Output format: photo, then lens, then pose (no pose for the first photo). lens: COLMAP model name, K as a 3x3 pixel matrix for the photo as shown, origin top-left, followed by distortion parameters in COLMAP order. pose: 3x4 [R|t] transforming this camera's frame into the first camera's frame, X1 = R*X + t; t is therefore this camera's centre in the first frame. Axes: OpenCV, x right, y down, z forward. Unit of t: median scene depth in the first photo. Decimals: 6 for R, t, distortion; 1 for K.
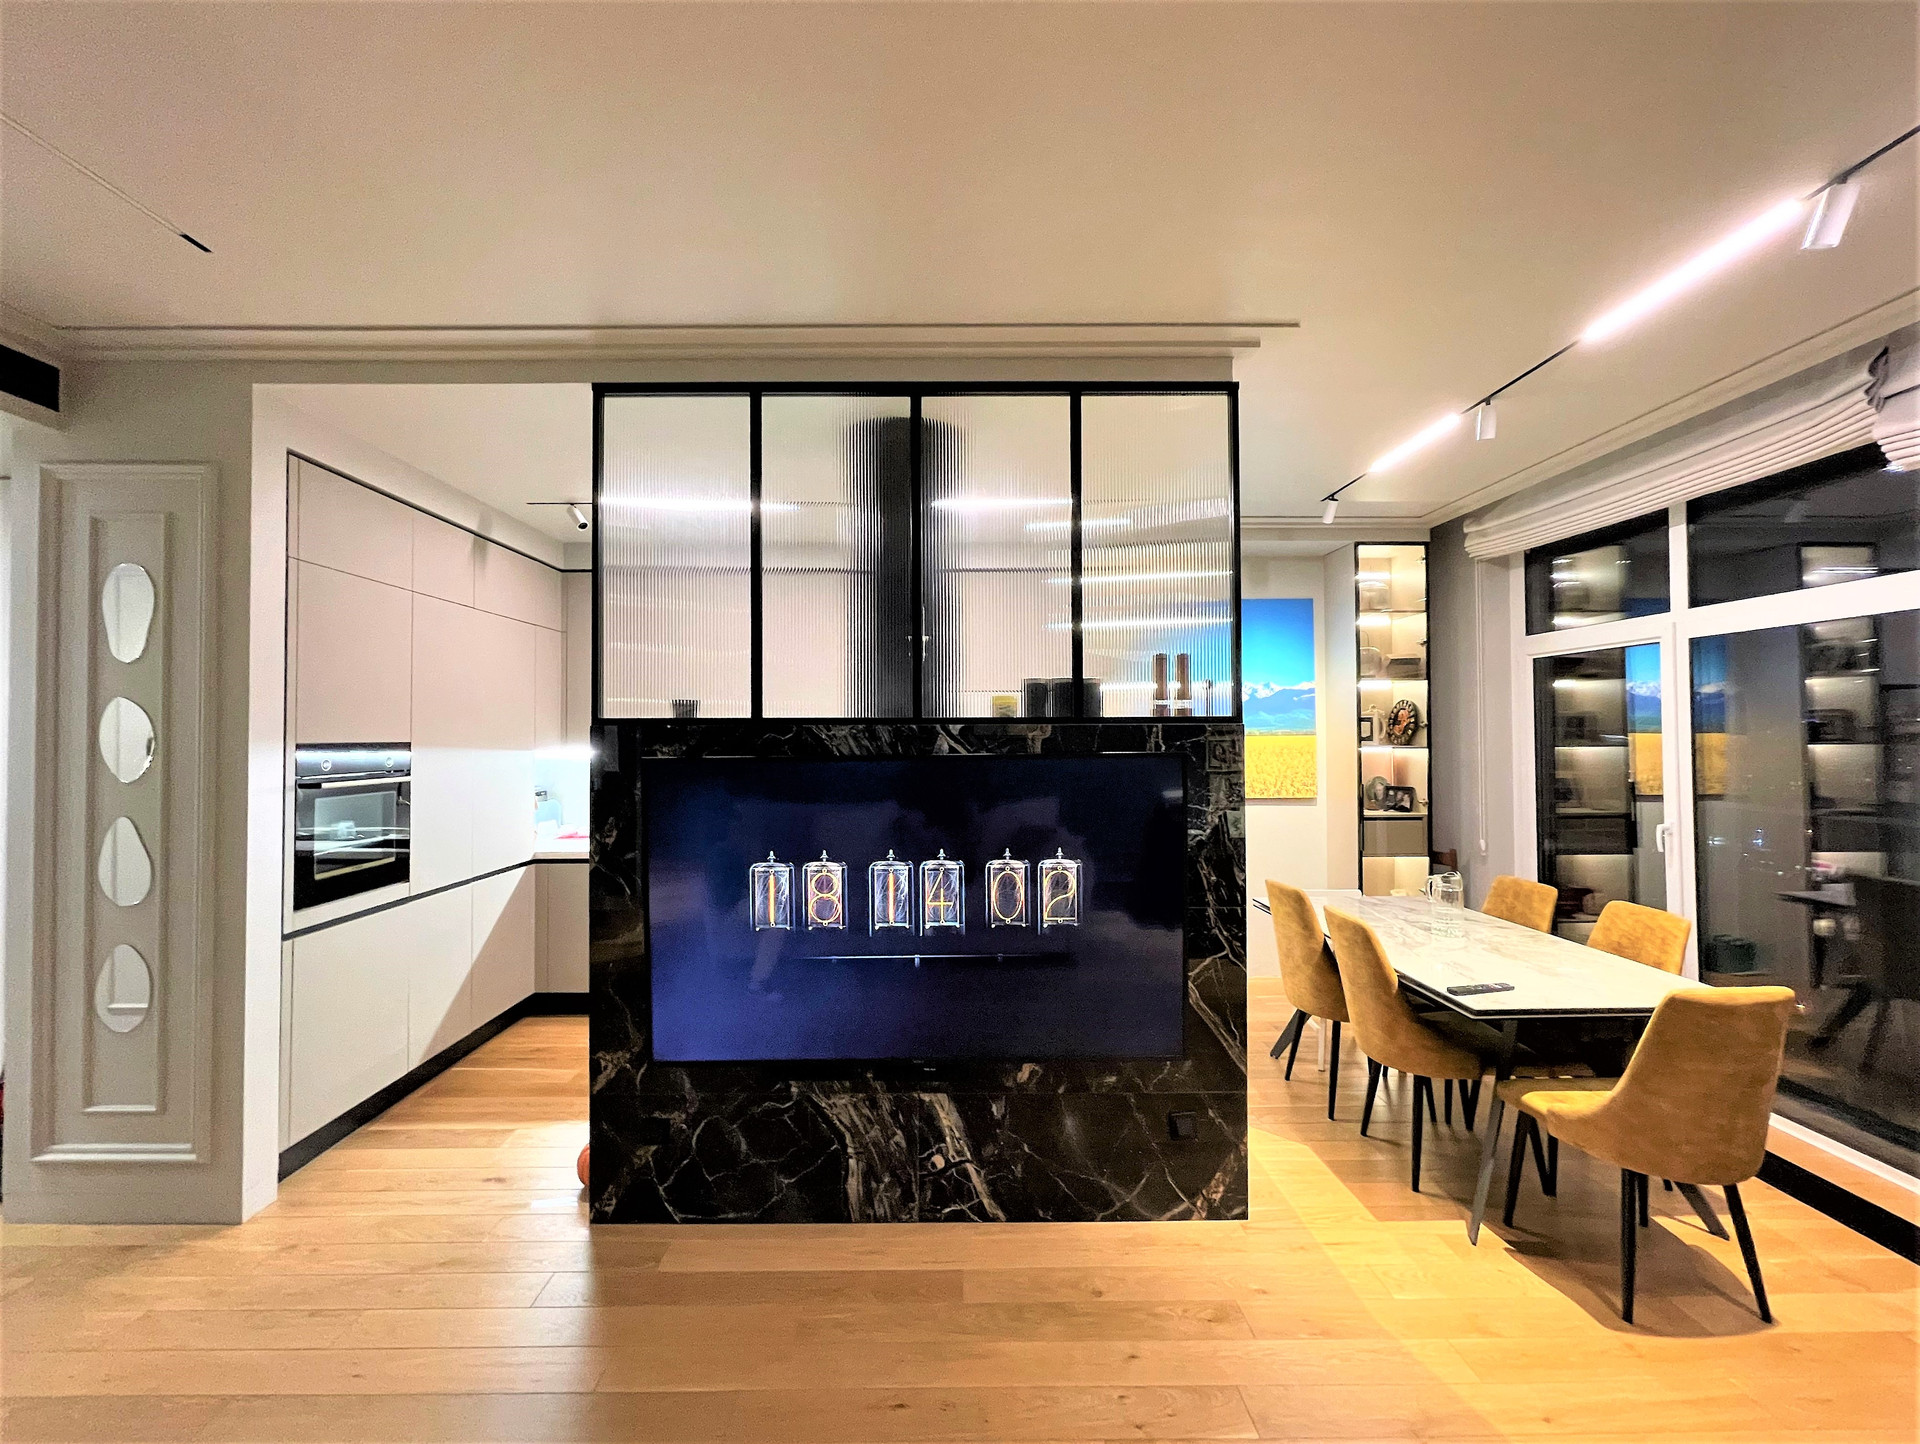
lens RADIAL K [[769.5, 0, 954.1], [0, 769.5, 727.2], [0, 0, 1]] dist [-0.001450, 0.000839]
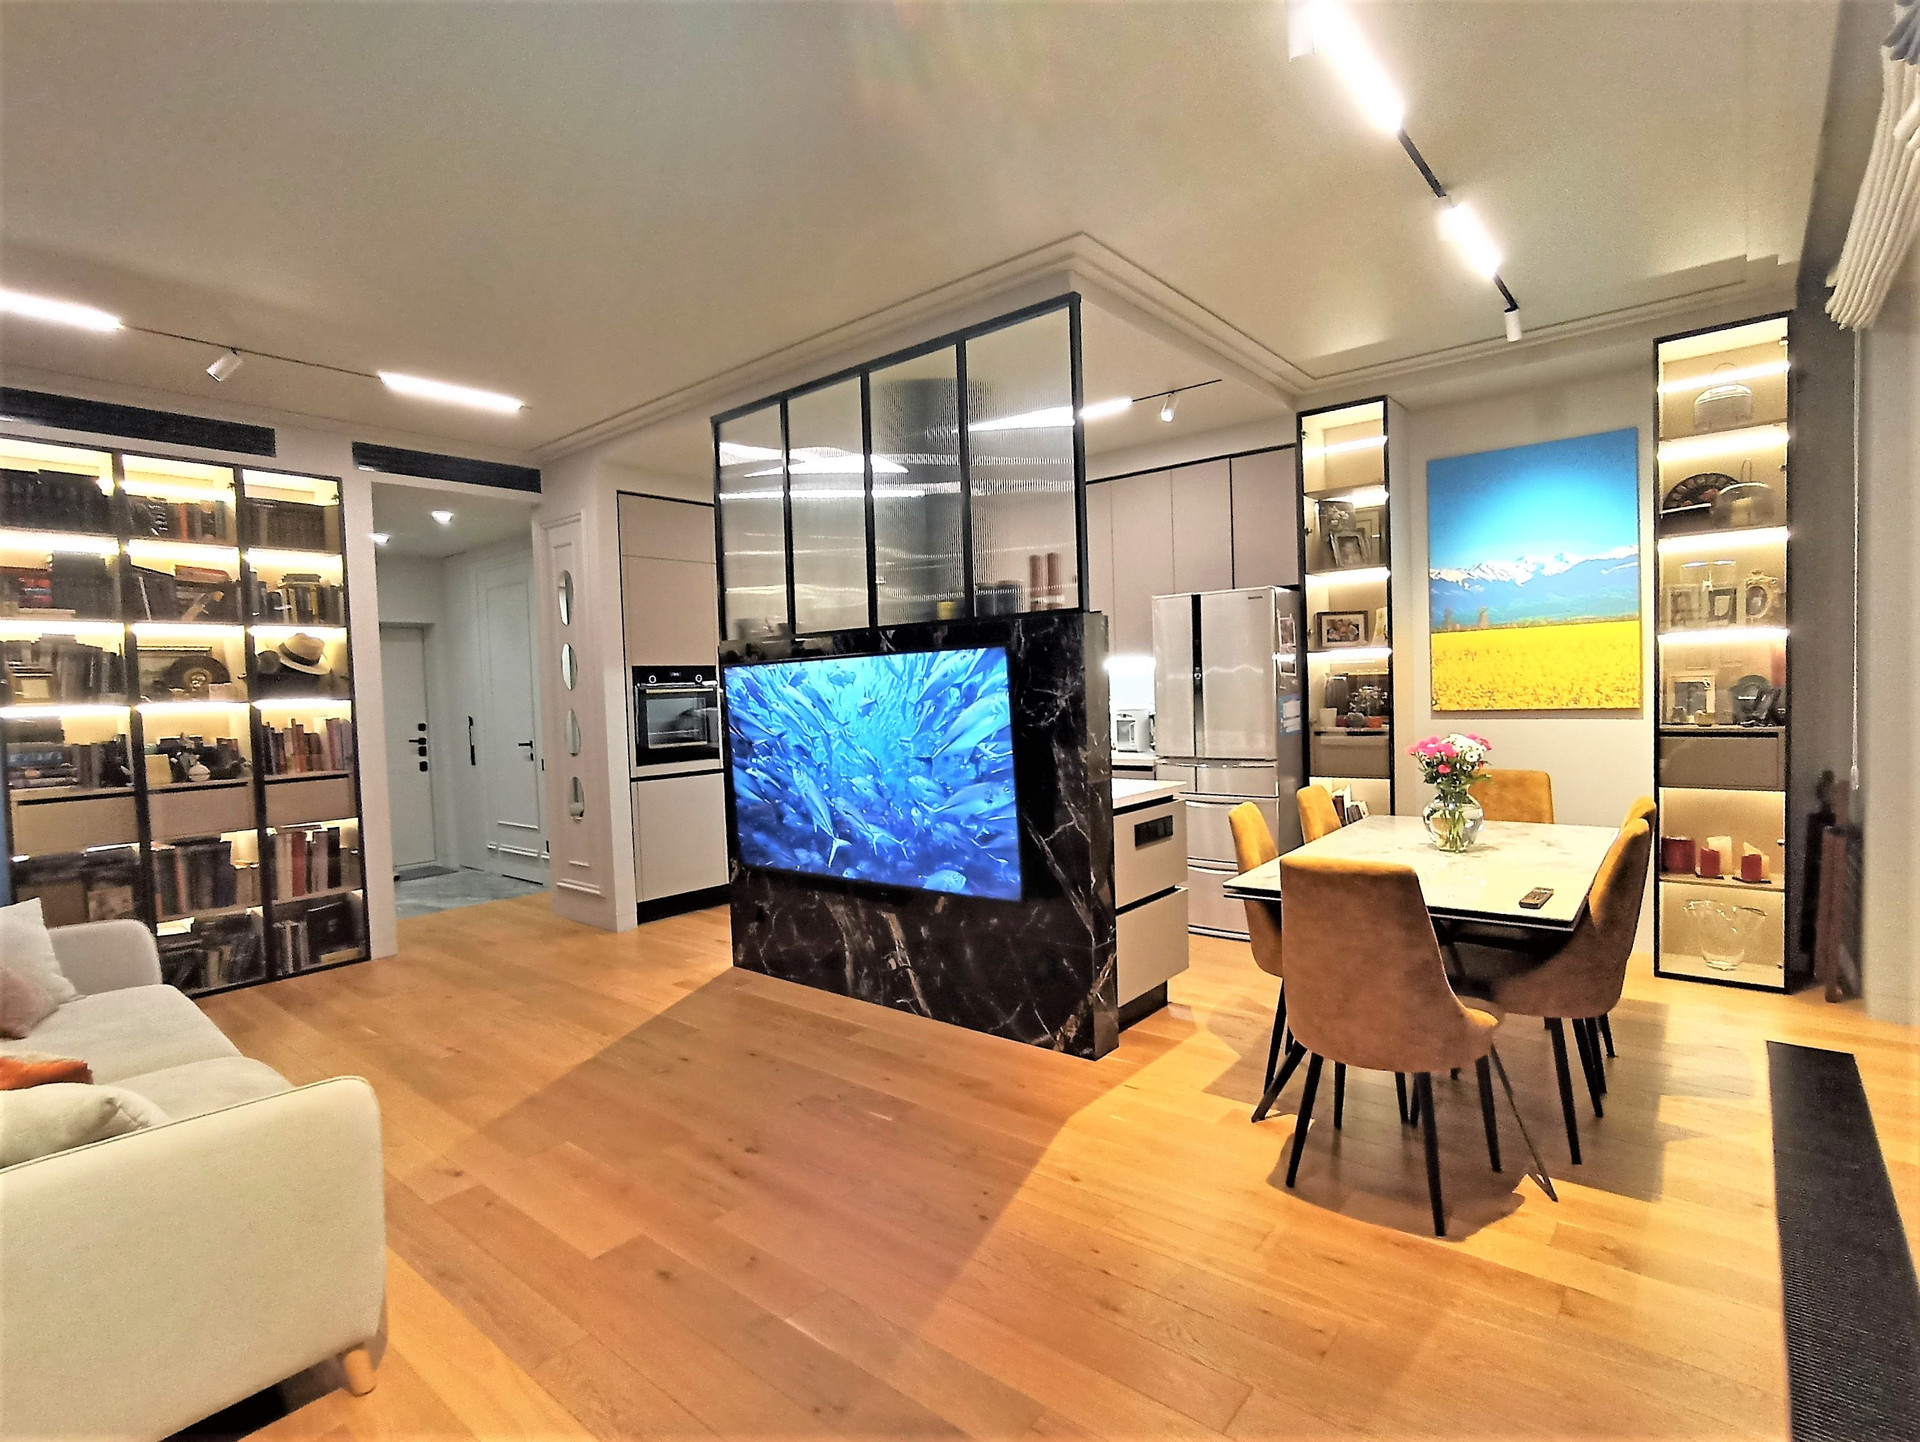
lens RADIAL K [[946.4, 0, 950.5], [0, 946.4, 721.2], [0, 0, 1]] dist [-0.017761, 0.003592]
pose [[0.766227, 0.002732, -0.642565, 1.091291], [0.038631, 0.997986, 0.050309, 0.072036], [0.641408, -0.063371, 0.764578, -0.147080]]
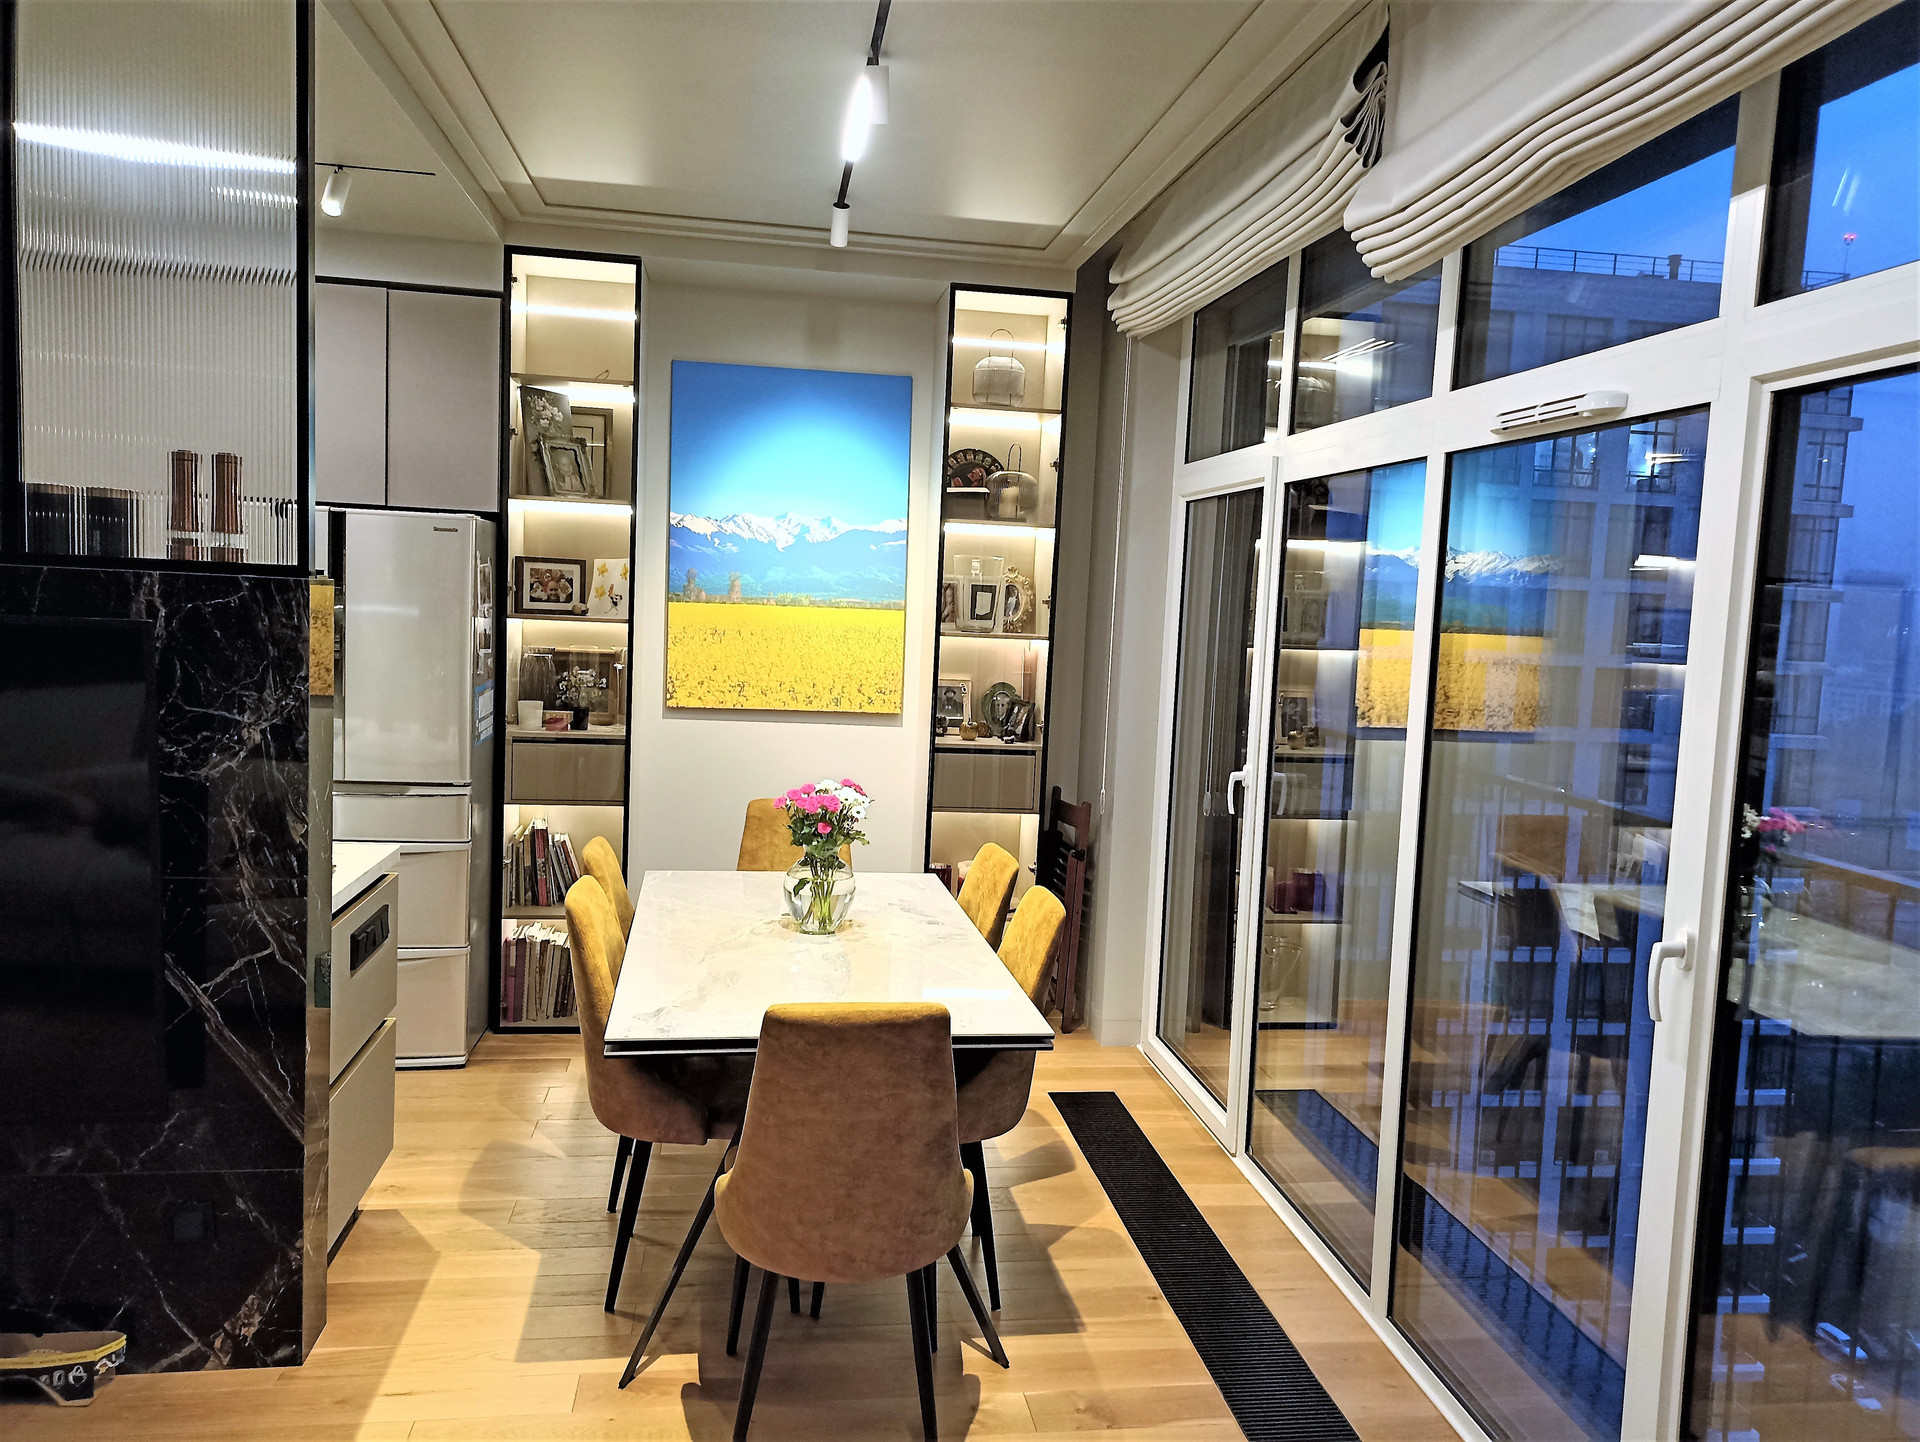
lens RADIAL K [[1403.2, 0, 978.4], [0, 1403.2, 714.5], [0, 0, 1]] dist [0.019351, -0.012916]
pose [[0.986824, 0.037114, 0.157484, 0.725152], [-0.052641, 0.994028, 0.095594, -0.031742], [-0.152996, -0.102624, 0.982884, -0.171411]]
